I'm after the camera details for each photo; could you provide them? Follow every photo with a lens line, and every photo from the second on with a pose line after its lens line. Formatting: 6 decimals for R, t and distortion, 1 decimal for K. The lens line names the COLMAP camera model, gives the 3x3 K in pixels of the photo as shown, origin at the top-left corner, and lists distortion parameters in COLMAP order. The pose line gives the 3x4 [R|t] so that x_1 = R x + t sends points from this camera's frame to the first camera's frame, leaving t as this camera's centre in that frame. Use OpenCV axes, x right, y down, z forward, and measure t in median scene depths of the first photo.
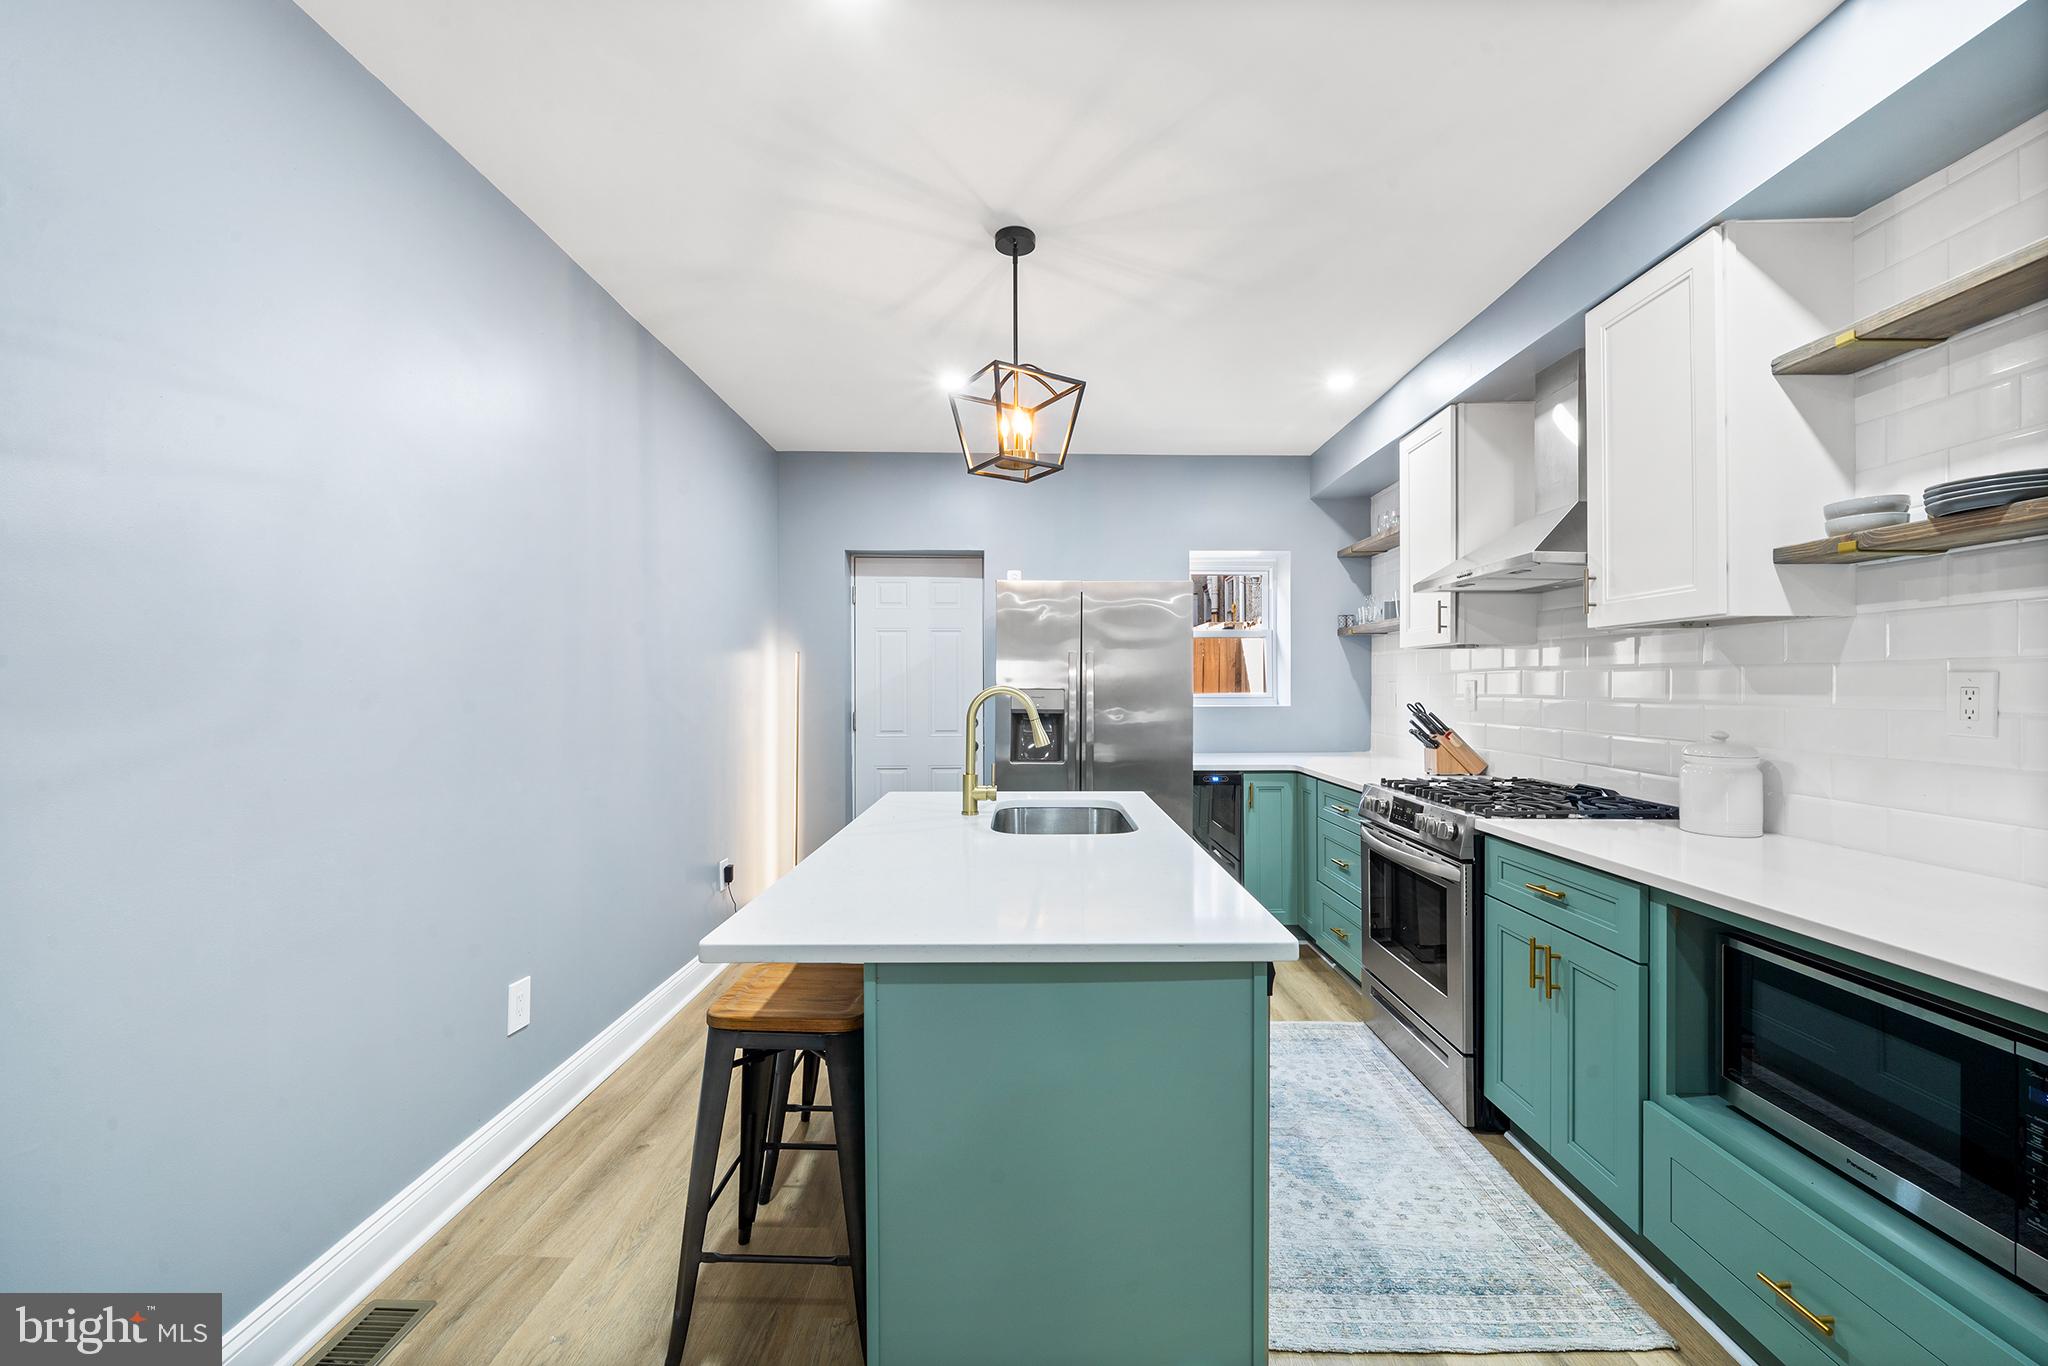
lens RADIAL K [[816.4, 0, 1030.3], [0, 816.4, 691.7], [0, 0, 1]] dist [-0.000484, -0.000047]
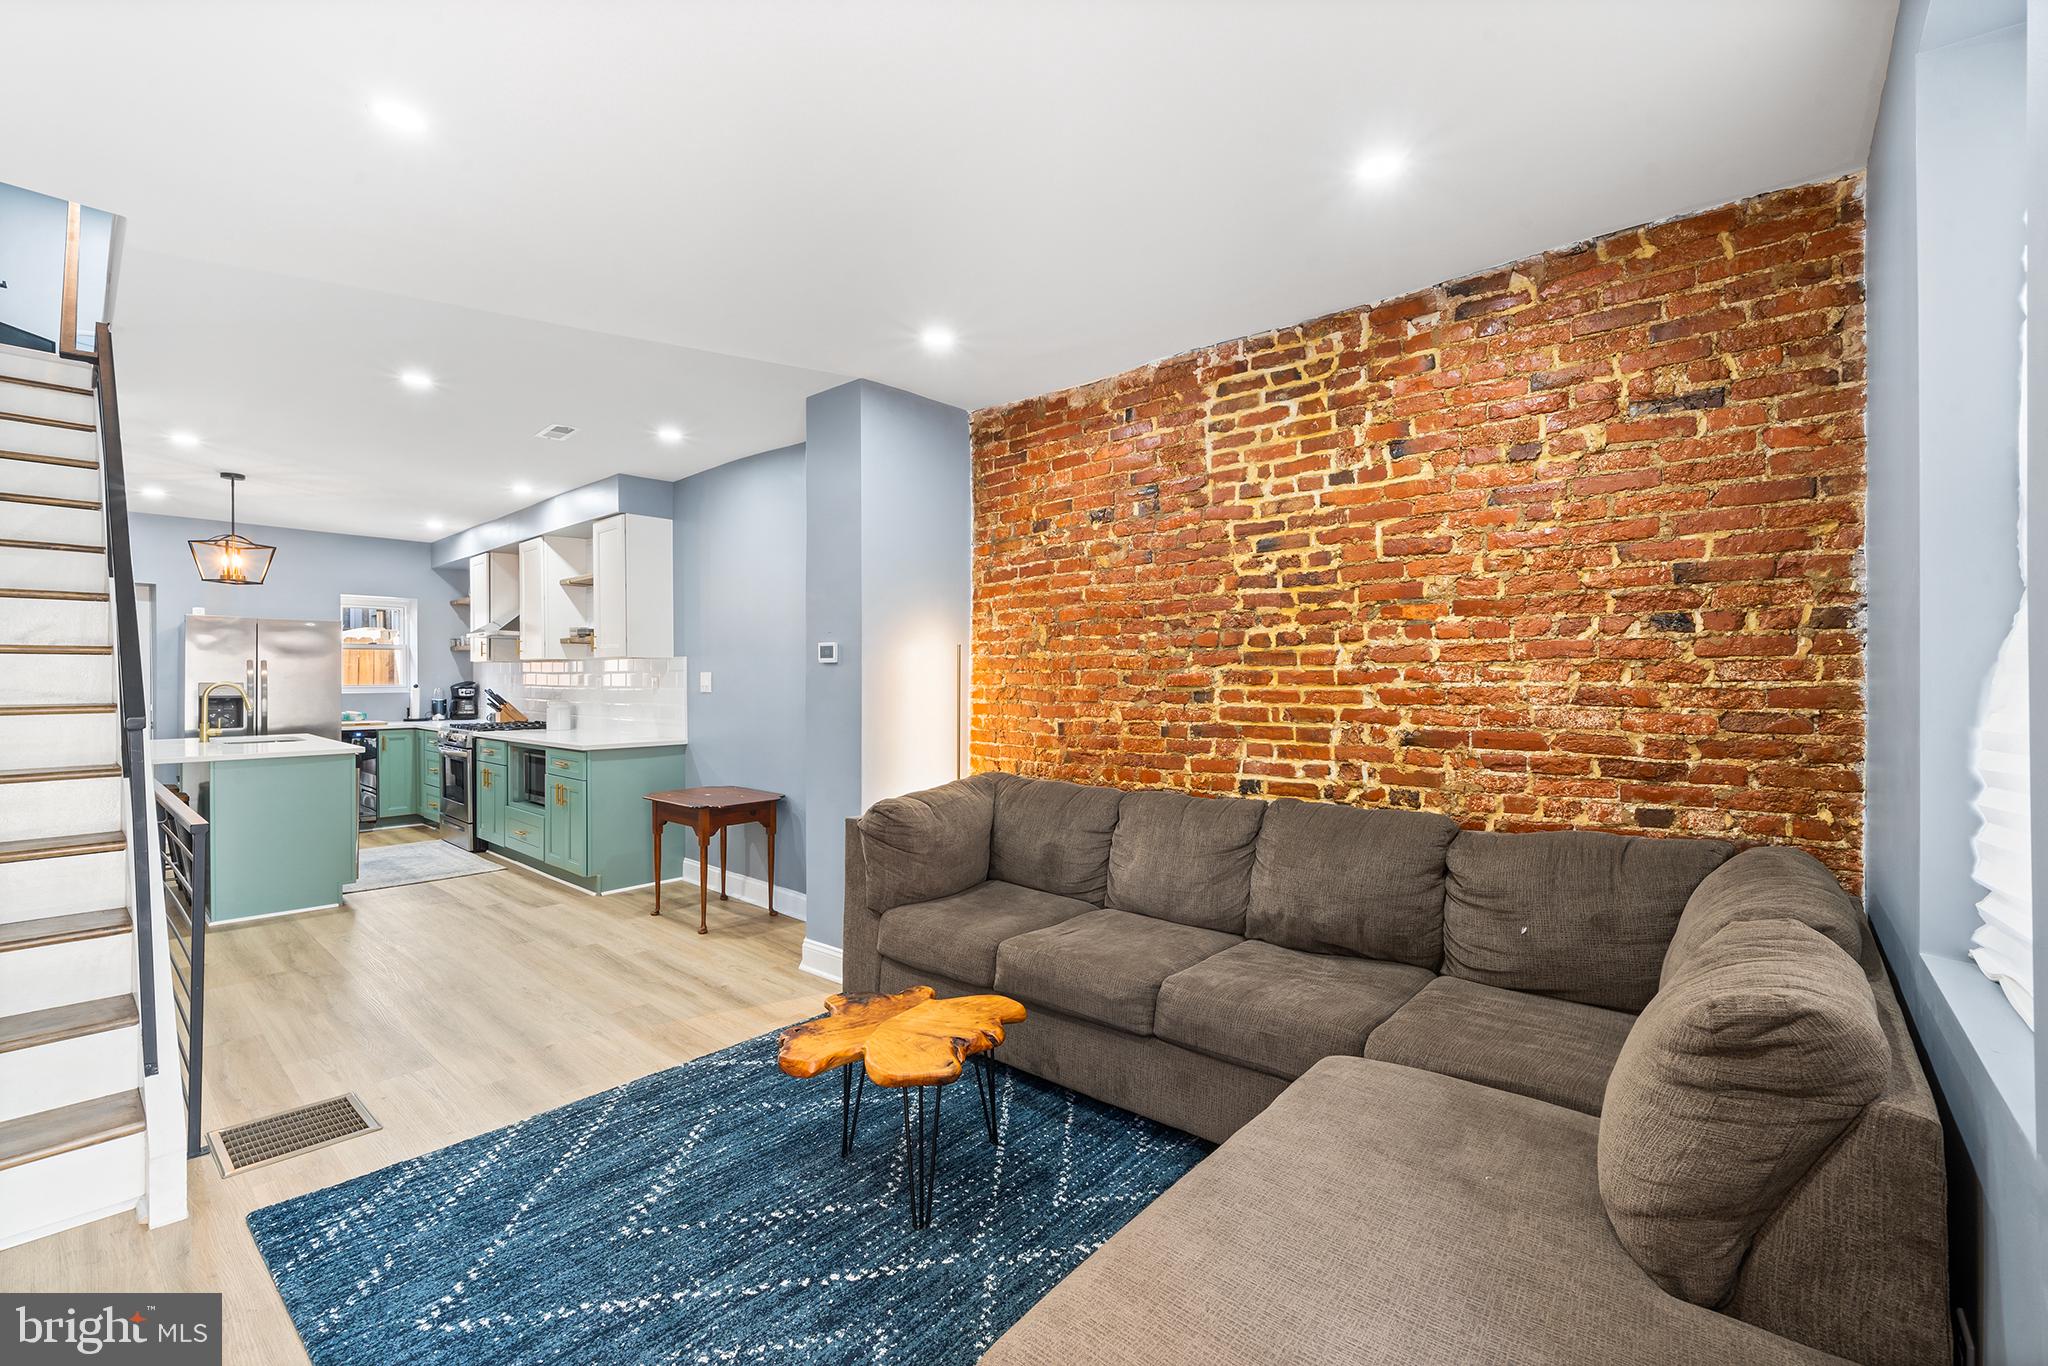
lens RADIAL K [[853.9, 0, 1020.7], [0, 853.9, 674.0], [0, 0, 1]] dist [0.000845, -0.000054]
pose [[0.660293, 0.003117, 0.751002, -0.275568], [0.005914, 0.999939, -0.009350, 0.004738], [-0.750985, 0.010615, 0.660234, -1.664188]]
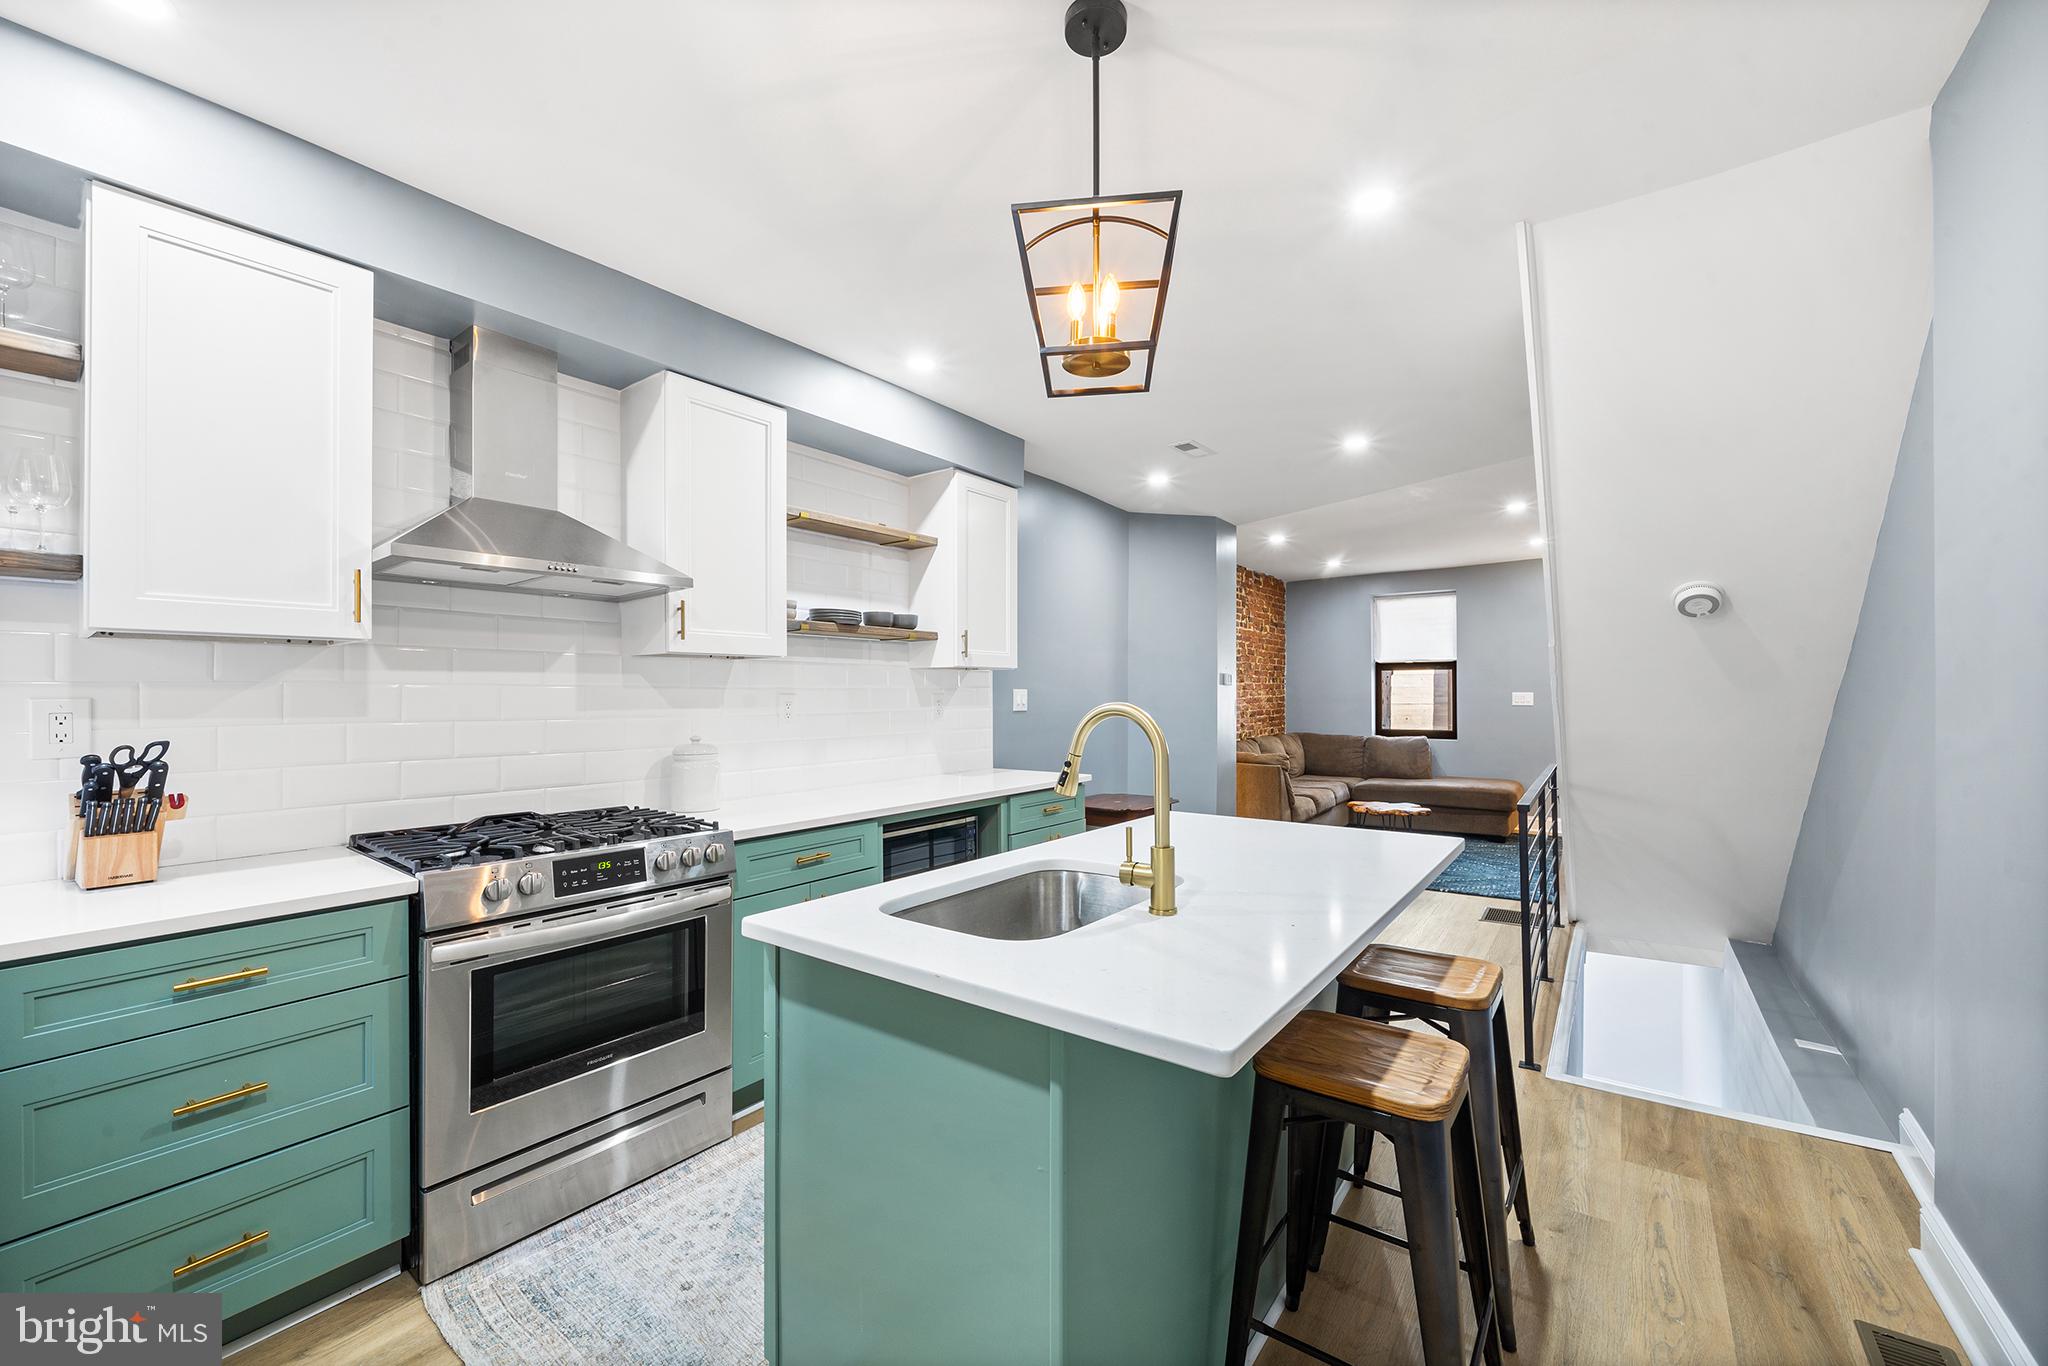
lens RADIAL K [[806.9, 0, 1023.7], [0, 806.9, 693.7], [0, 0, 1]] dist [-0.002082, -0.000282]
pose [[-0.804321, 0.009247, 0.594123, -0.286263], [0.012198, 0.999925, 0.000951, -0.011849], [-0.594070, 0.008012, -0.804373, 1.250674]]
